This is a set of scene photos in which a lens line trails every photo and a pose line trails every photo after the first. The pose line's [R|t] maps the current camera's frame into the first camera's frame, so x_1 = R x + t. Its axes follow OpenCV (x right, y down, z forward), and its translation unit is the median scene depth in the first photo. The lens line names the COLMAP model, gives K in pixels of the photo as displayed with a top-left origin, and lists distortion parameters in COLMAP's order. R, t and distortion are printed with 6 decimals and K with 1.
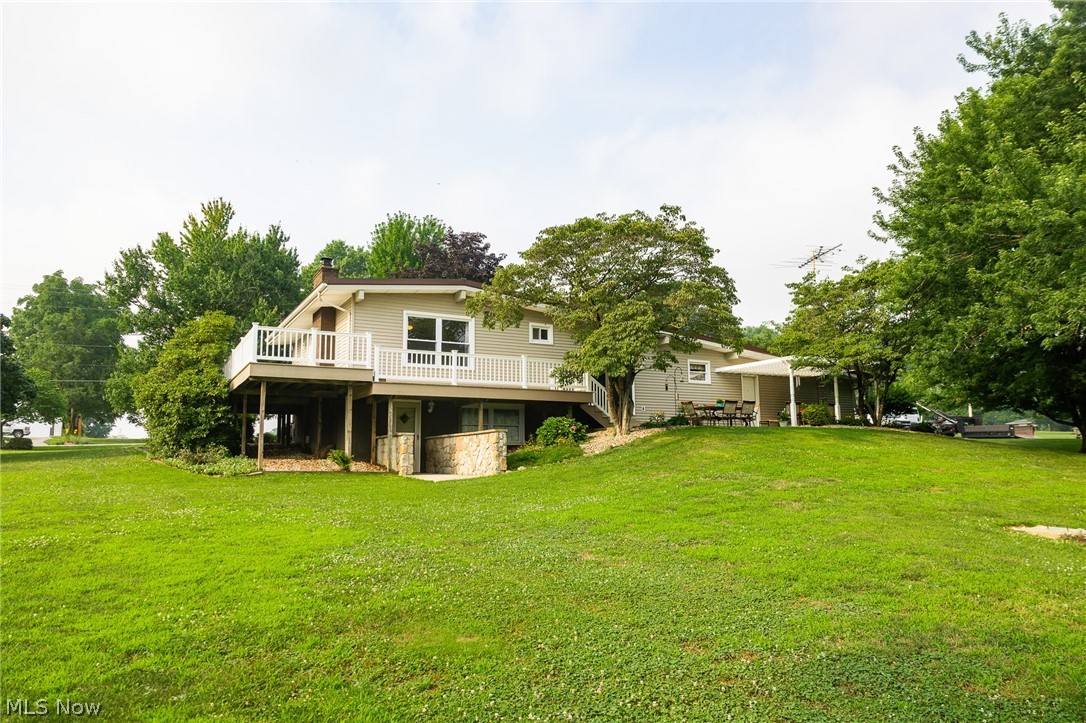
lens RADIAL K [[729.6, 0, 541.7], [0, 729.6, 361.1], [0, 0, 1]] dist [0.003199, 0.000857]
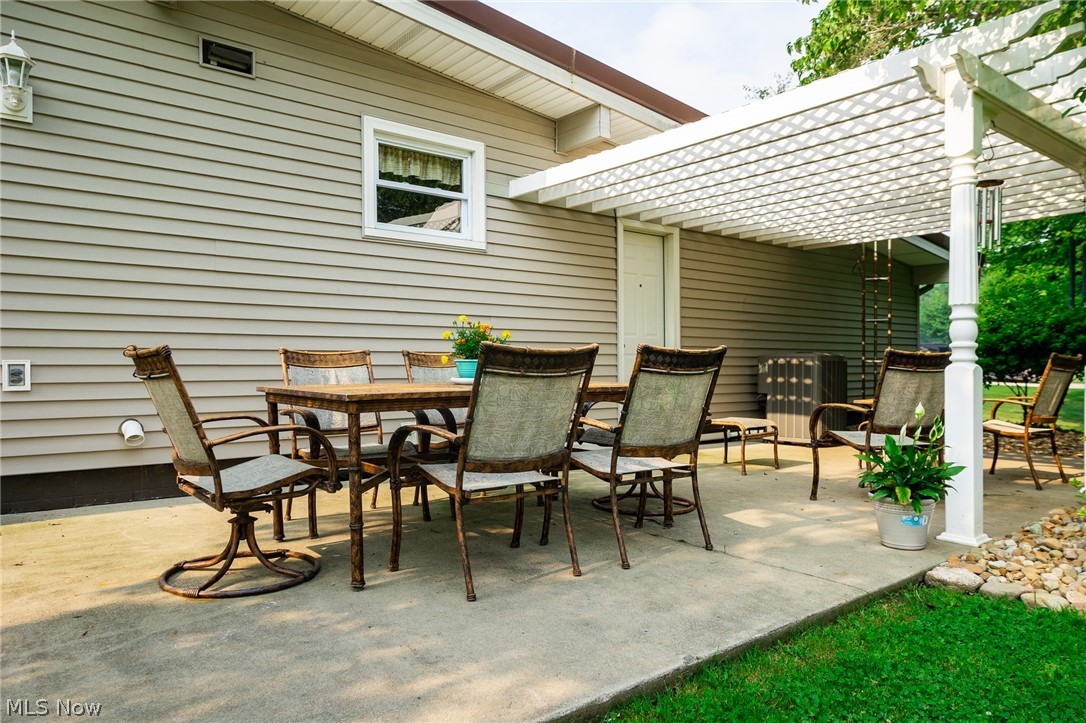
lens RADIAL K [[729.6, 0, 543.8], [0, 729.6, 362.3], [0, 0, 1]] dist [0.003199, 0.000857]
pose [[0.983456, 0.007998, 0.180970, 0.208883], [-0.031300, 0.991501, 0.126278, 0.037034], [-0.178422, -0.129854, 0.975348, 0.774299]]
